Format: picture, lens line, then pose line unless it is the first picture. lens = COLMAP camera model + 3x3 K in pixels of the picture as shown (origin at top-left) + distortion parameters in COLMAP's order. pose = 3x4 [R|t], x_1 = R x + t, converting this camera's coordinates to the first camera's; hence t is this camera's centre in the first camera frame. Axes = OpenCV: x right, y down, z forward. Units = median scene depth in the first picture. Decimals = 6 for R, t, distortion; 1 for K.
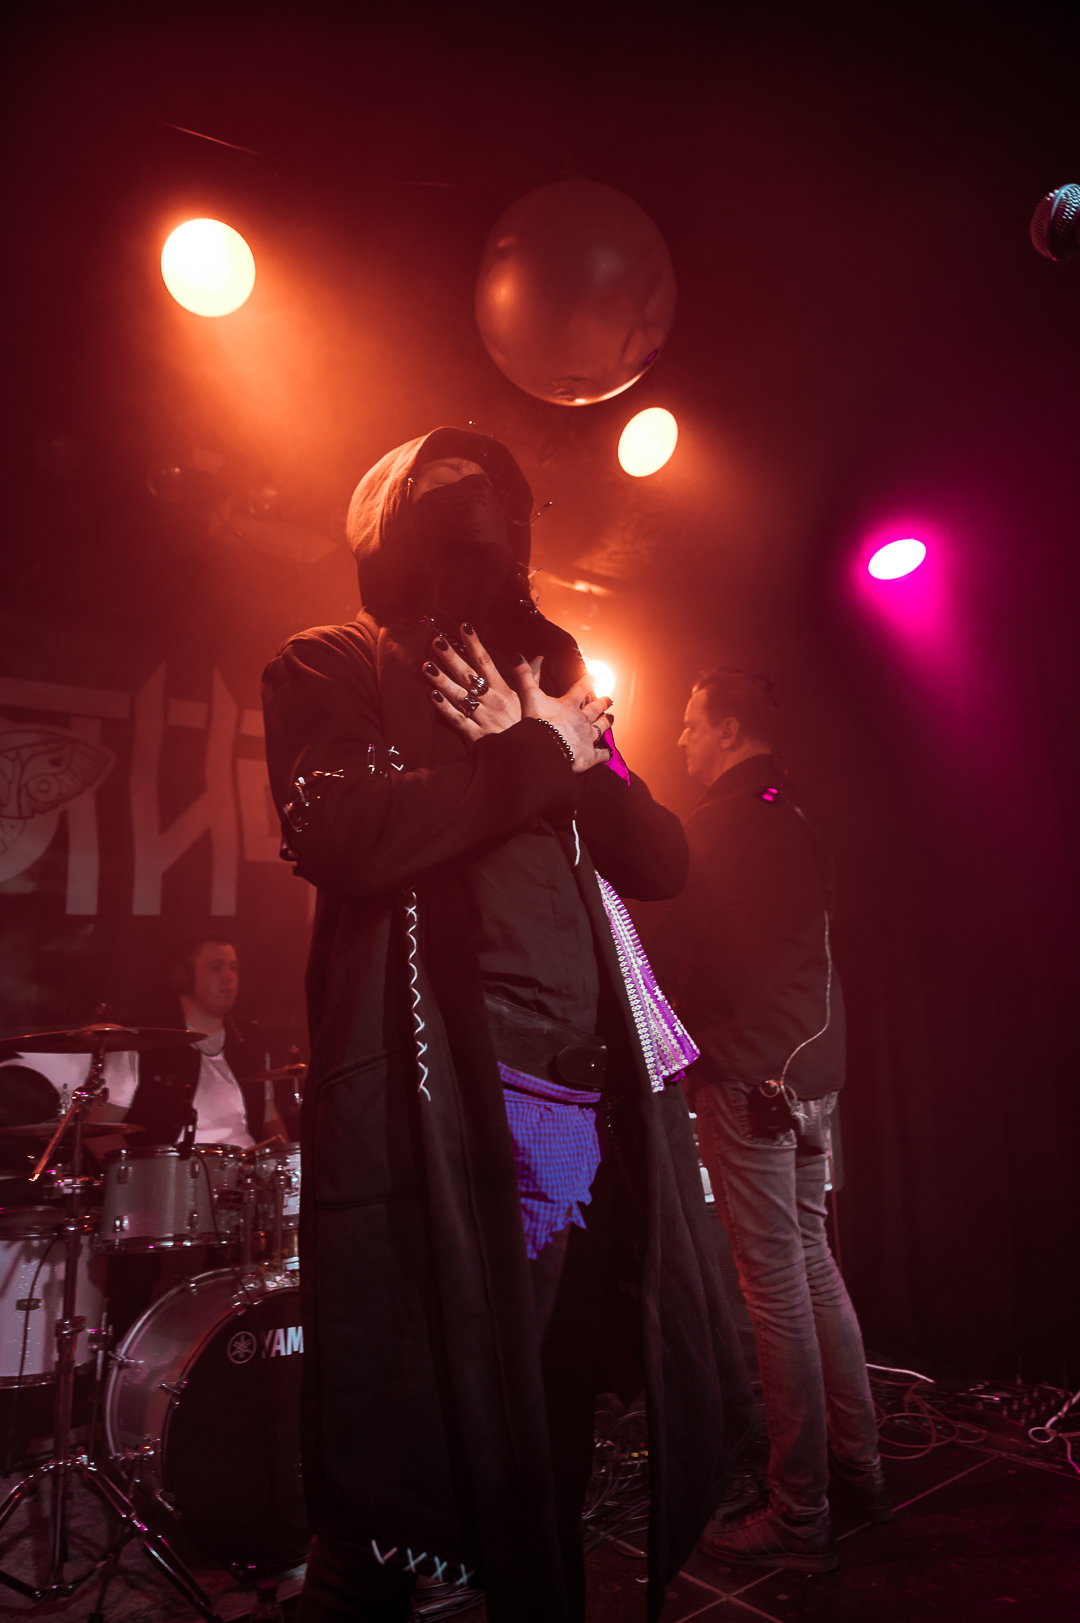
lens RADIAL K [[1056.5, 0, 540.0], [0, 1056.5, 811.5], [0, 0, 1]] dist [0.005441, 0.003300]
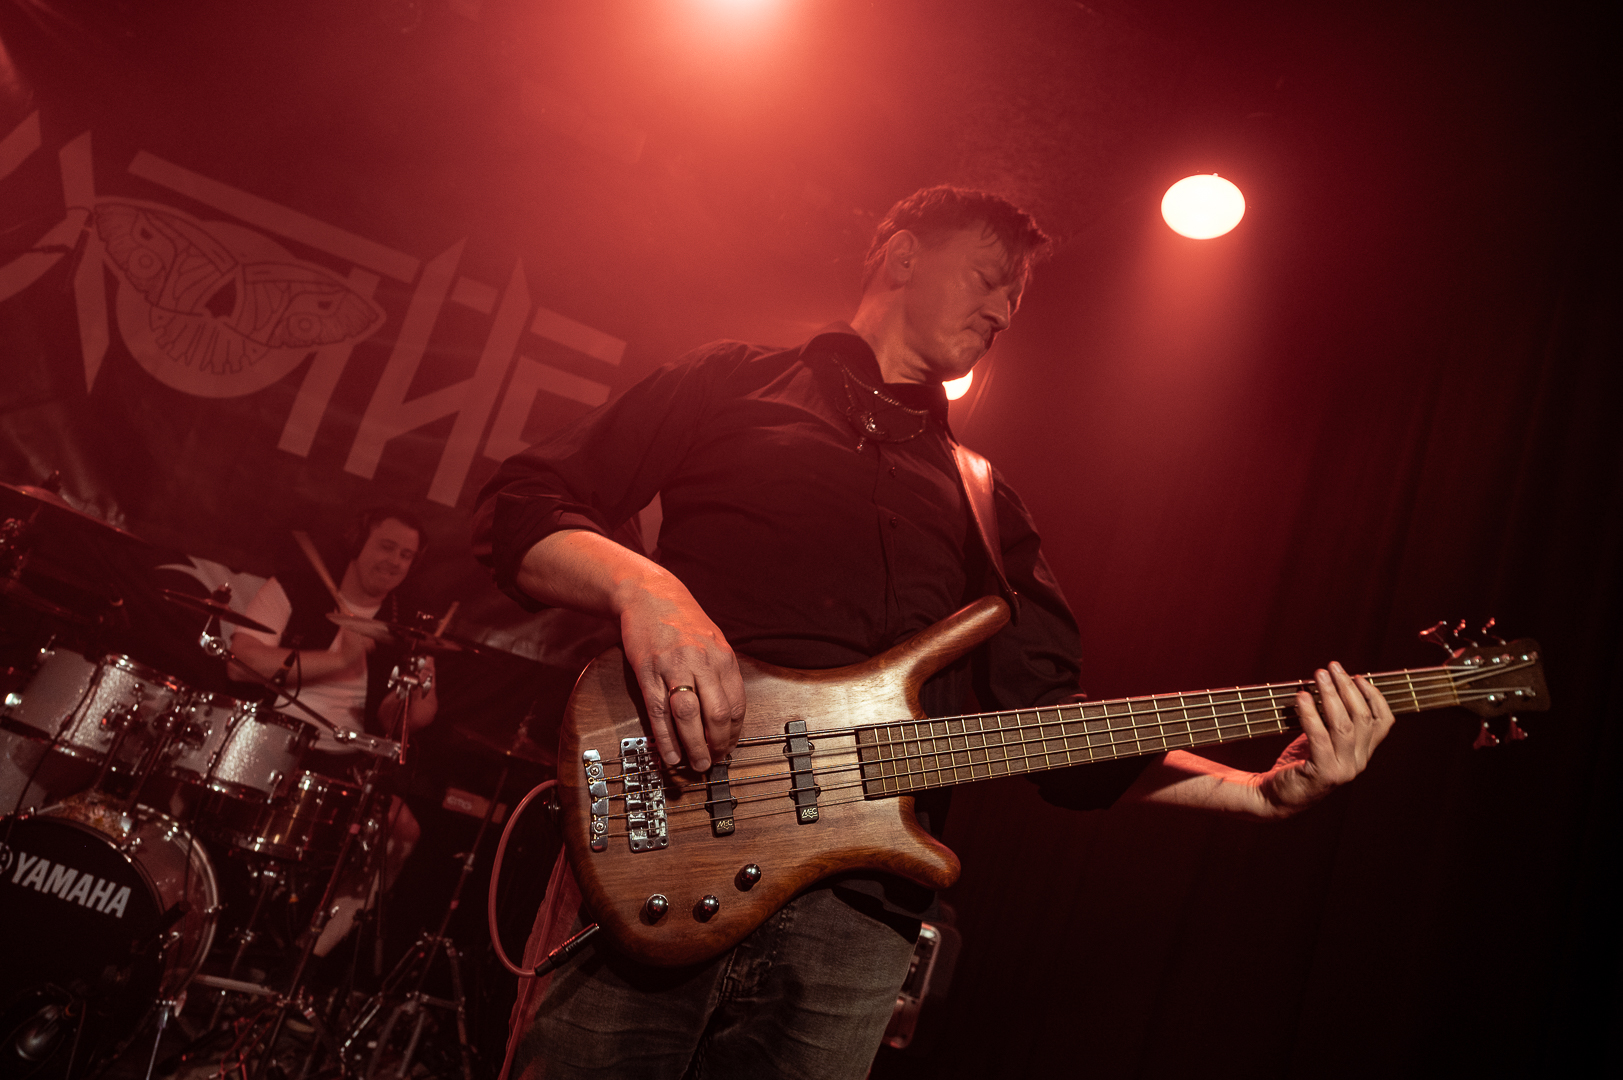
lens RADIAL K [[1056.5, 0, 811.5], [0, 1056.5, 540.0], [0, 0, 1]] dist [0.005441, 0.003300]
pose [[0.884555, 0.258197, -0.388455, 0.405178], [-0.277583, 0.960680, 0.006453, 0.033065], [0.374847, 0.102121, 0.921445, 0.268640]]
